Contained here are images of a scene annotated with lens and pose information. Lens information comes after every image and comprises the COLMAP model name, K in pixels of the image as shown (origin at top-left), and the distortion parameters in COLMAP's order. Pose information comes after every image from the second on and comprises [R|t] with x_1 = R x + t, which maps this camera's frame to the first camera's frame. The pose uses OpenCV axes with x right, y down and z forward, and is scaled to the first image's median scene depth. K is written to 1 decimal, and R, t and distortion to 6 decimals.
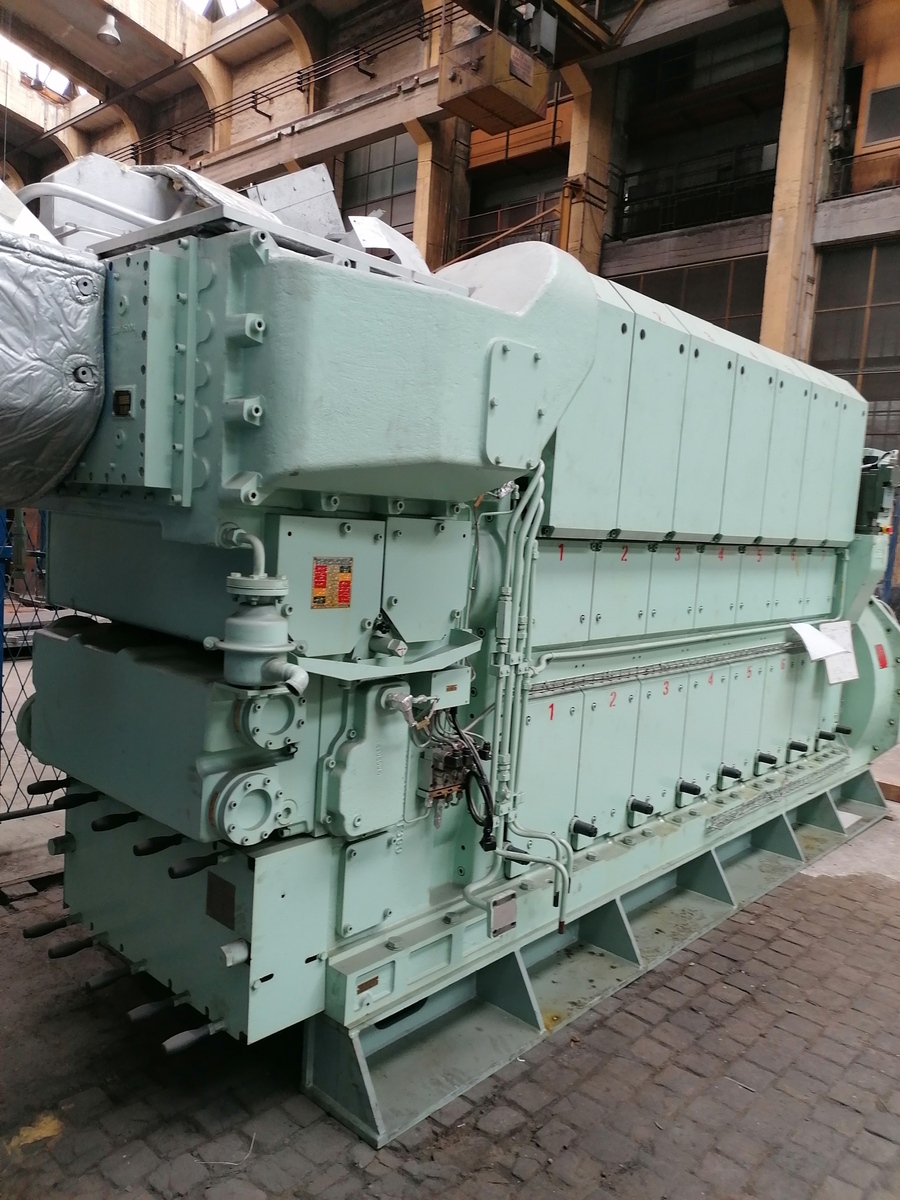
lens RADIAL K [[903.6, 0, 450.0], [0, 903.6, 600.0], [0, 0, 1]] dist [0.043435, -0.042866]
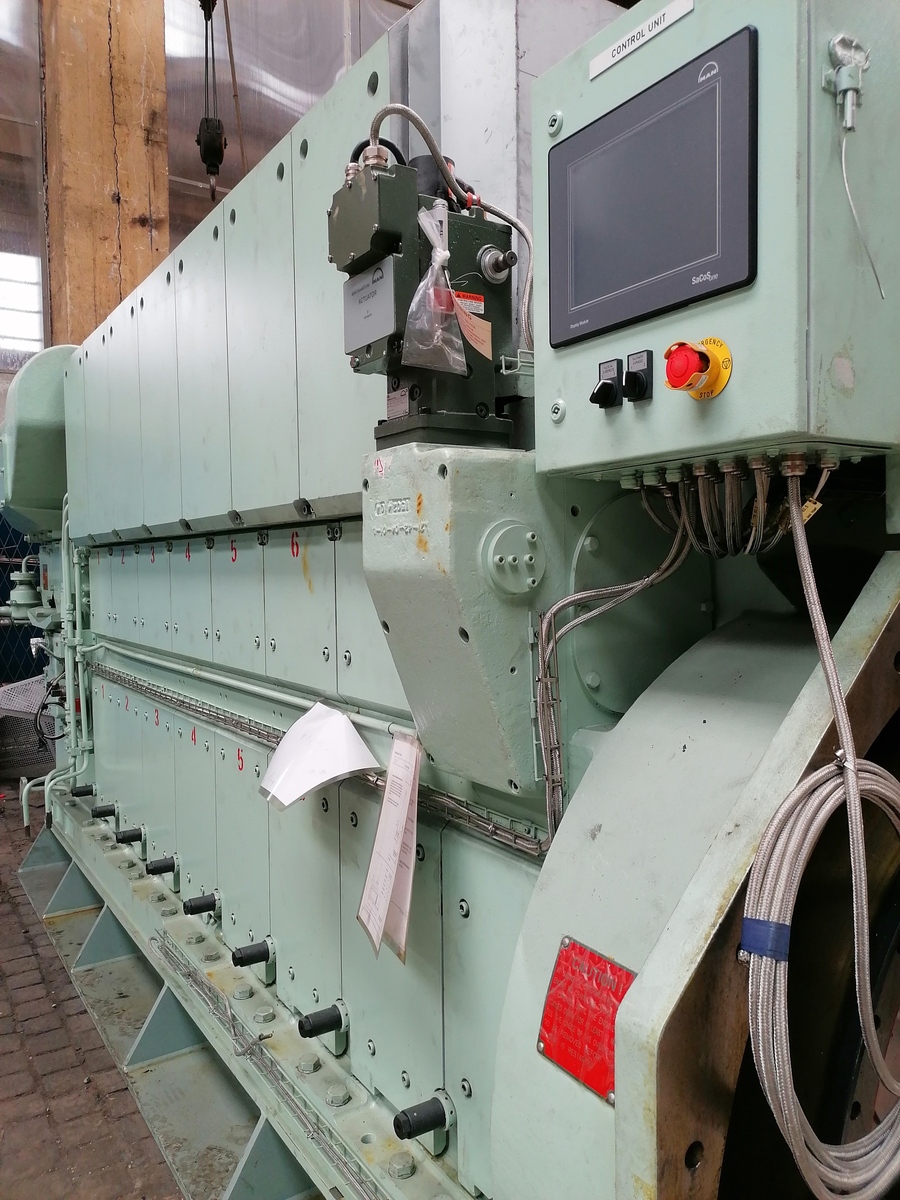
lens RADIAL K [[903.6, 0, 450.0], [0, 903.6, 600.0], [0, 0, 1]] dist [0.043435, -0.042866]
pose [[-0.258144, -0.025150, -0.965779, 0.206259], [-0.098601, 0.995127, 0.000441, -0.007696], [0.961062, 0.095340, -0.259366, 0.309605]]
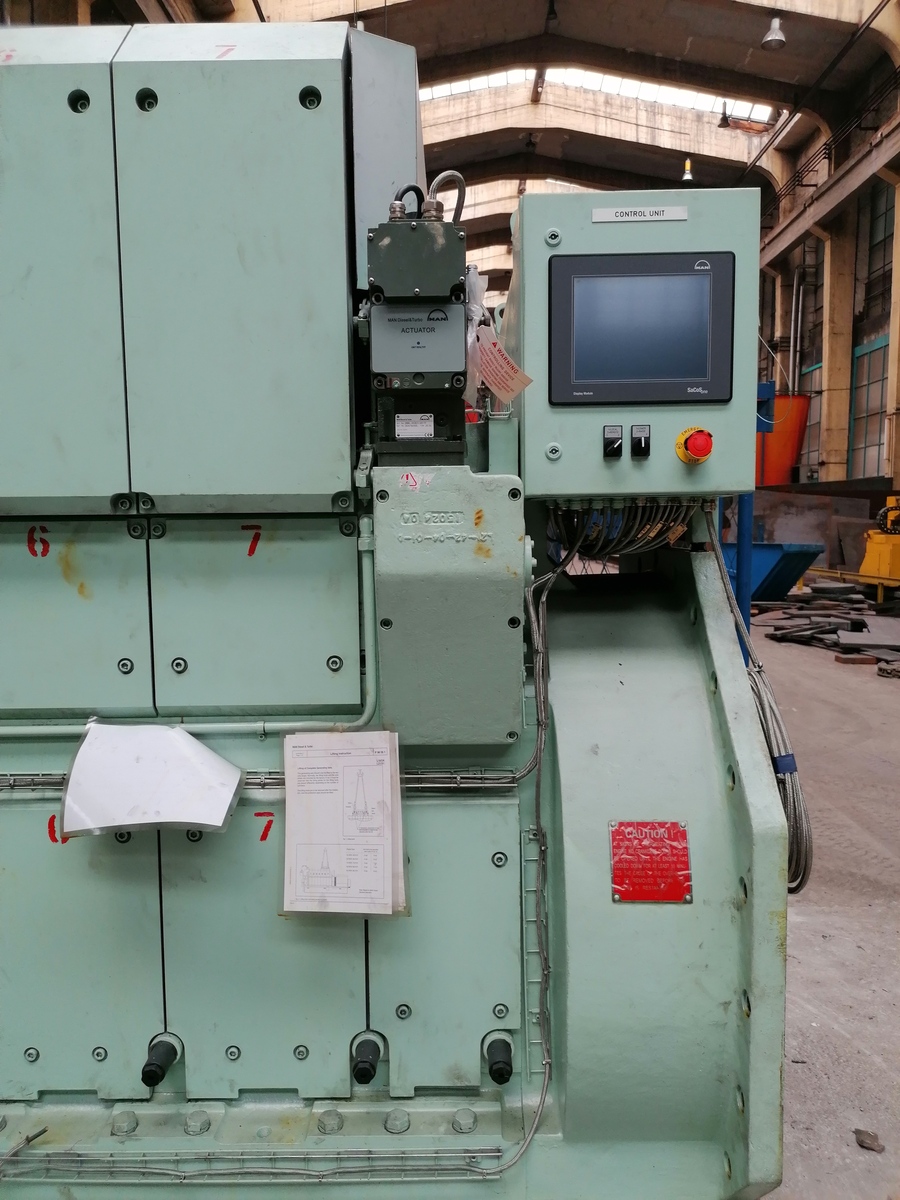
lens RADIAL K [[903.6, 0, 450.0], [0, 903.6, 600.0], [0, 0, 1]] dist [0.043435, -0.042866]
pose [[0.660375, -0.007121, -0.750902, 0.201650], [-0.019364, 0.999461, -0.026508, -0.005232], [0.750686, 0.032046, 0.659881, 0.240662]]
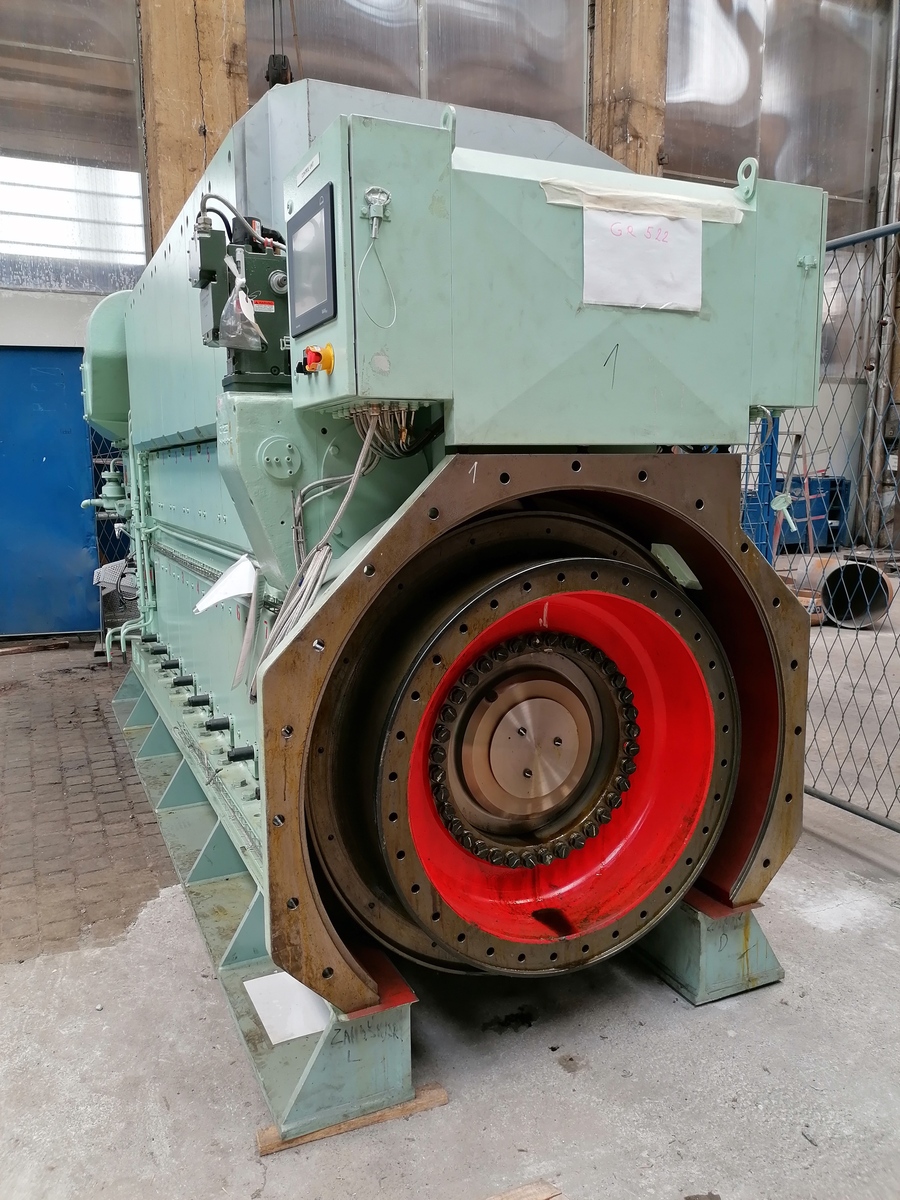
lens RADIAL K [[903.6, 0, 450.0], [0, 903.6, 600.0], [0, 0, 1]] dist [0.043435, -0.042866]
pose [[-0.388029, 0.068635, -0.919088, 0.244637], [-0.105075, 0.987427, 0.118099, -0.009388], [0.915638, 0.142399, -0.375939, 0.367929]]
